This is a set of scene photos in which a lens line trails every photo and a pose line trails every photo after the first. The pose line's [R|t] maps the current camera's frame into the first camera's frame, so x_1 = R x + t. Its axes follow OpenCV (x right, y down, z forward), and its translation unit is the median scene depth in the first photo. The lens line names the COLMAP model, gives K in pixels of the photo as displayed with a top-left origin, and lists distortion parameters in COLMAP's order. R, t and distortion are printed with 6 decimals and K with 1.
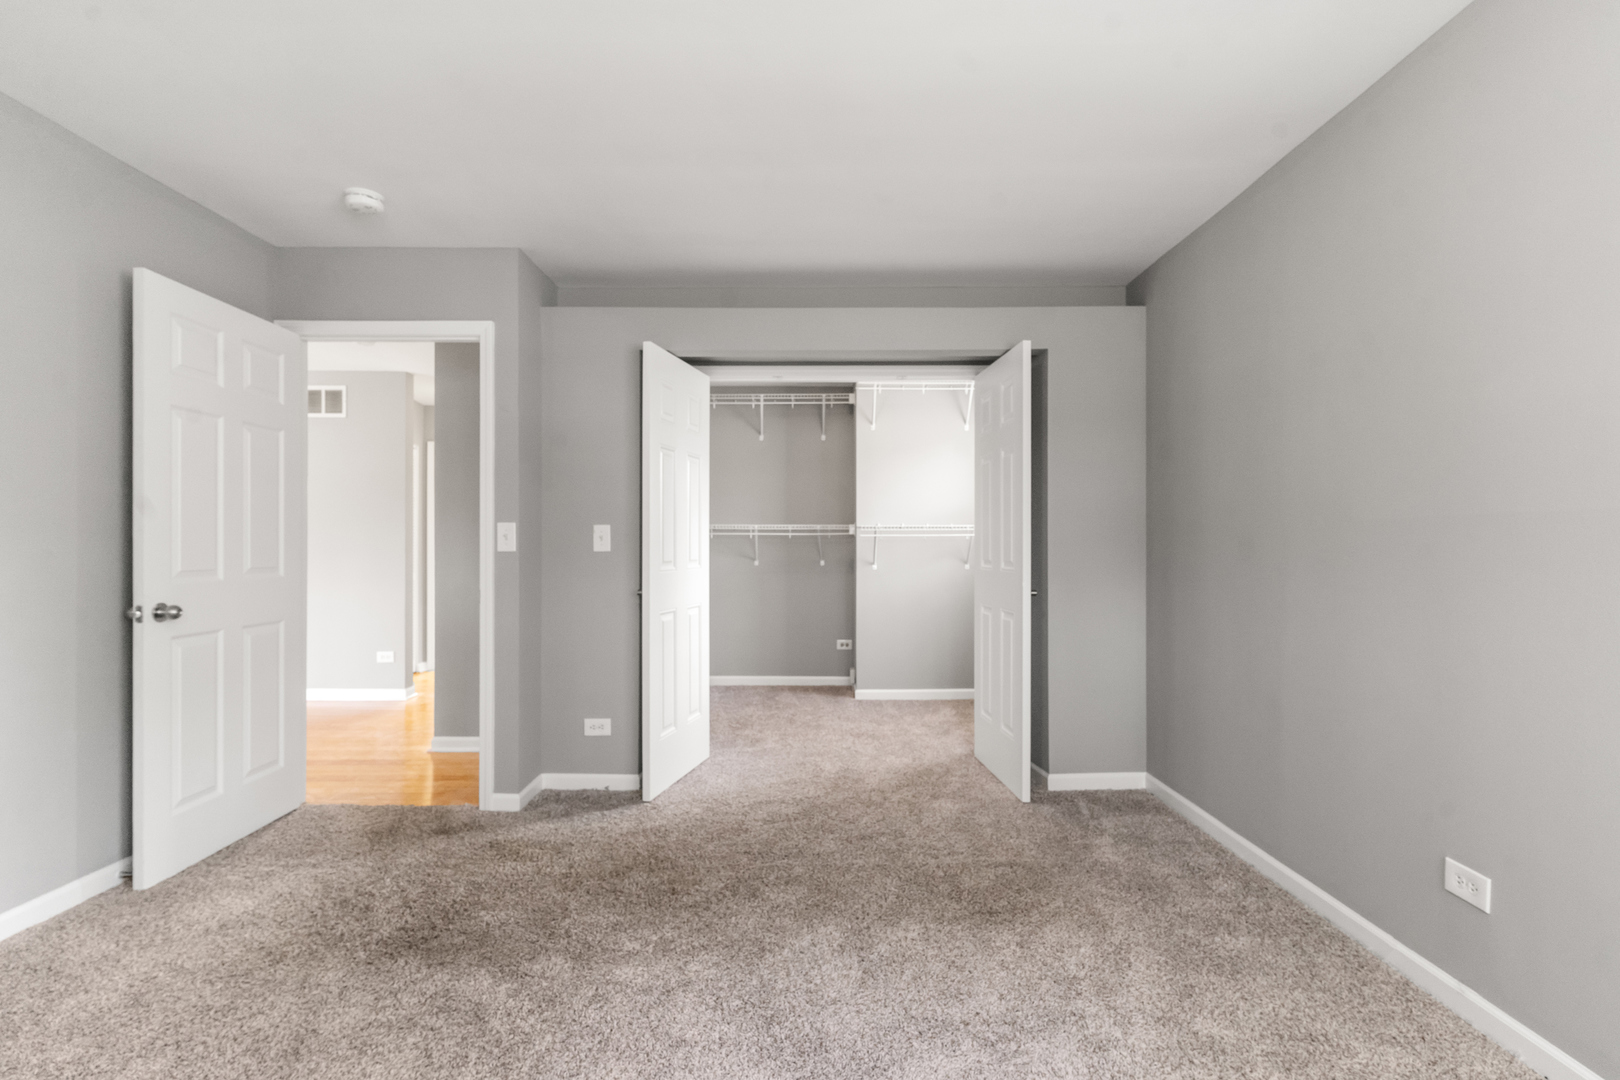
lens RADIAL K [[796.6, 0, 811.4], [0, 796.6, 546.5], [0, 0, 1]] dist [0.004031, 0.000416]
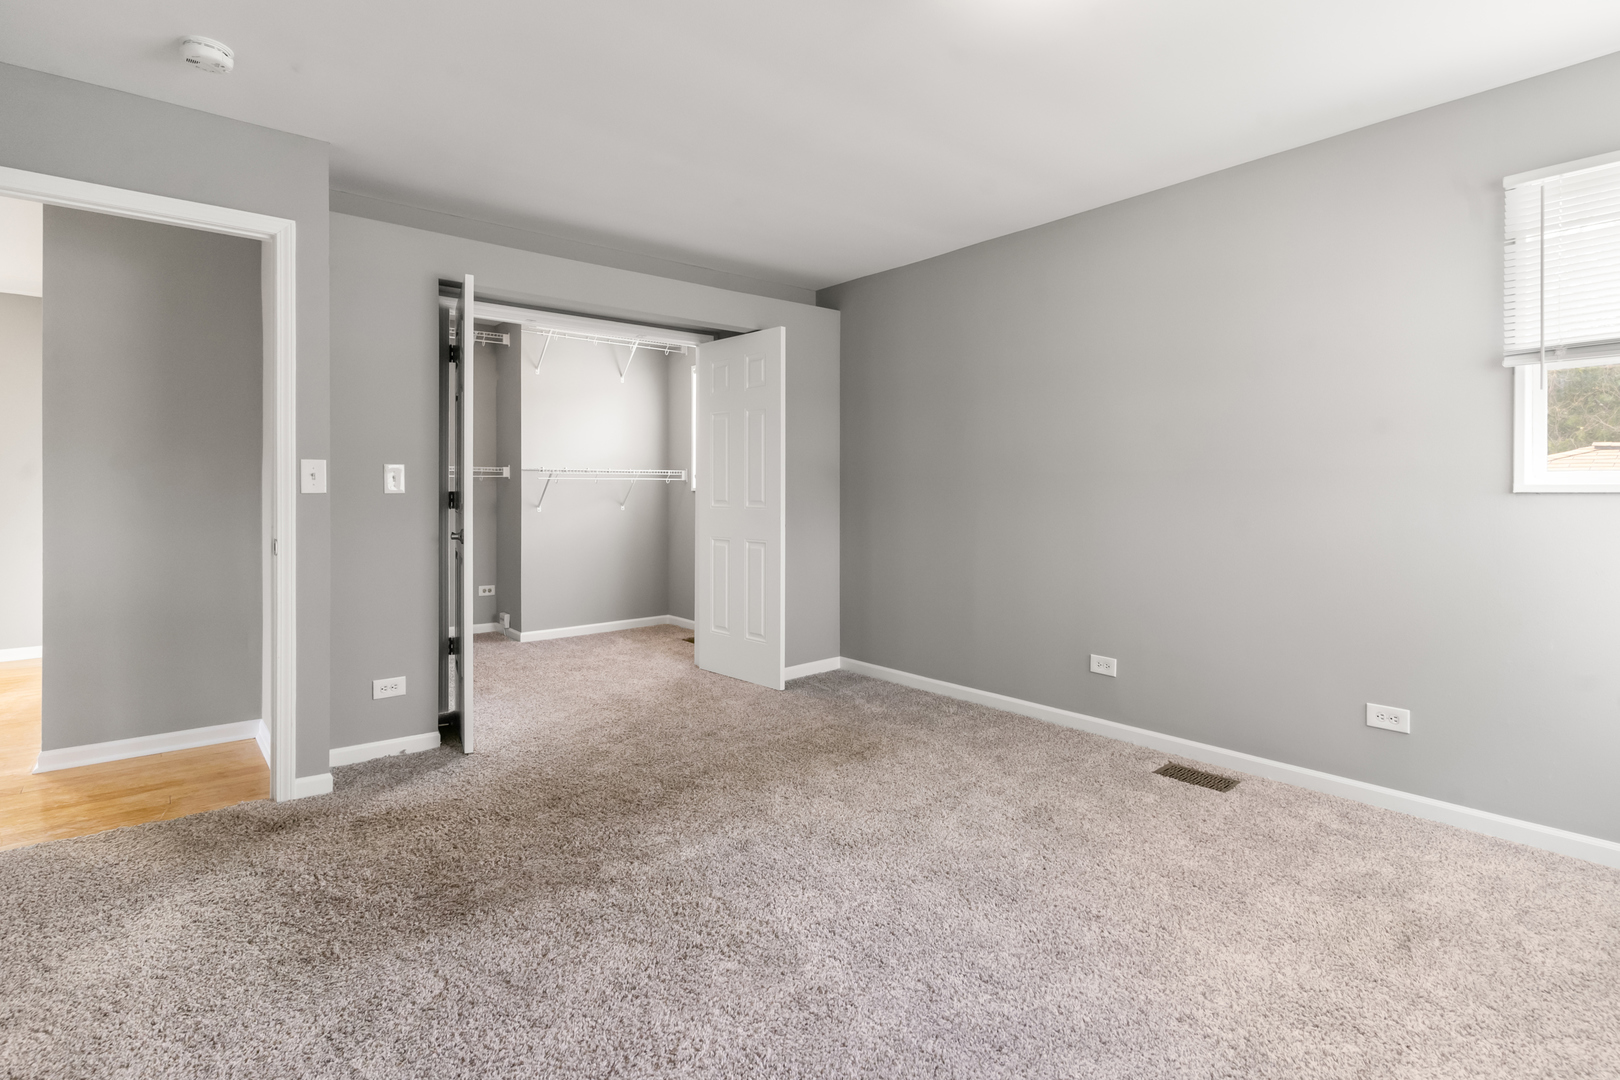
lens RADIAL K [[801.8, 0, 812.6], [0, 801.8, 496.7], [0, 0, 1]] dist [0.001534, 0.000423]
pose [[0.762532, -0.003936, 0.646939, -0.529987], [-0.000343, 0.999979, 0.006488, 0.004282], [-0.646951, -0.005169, 0.762514, -0.004548]]
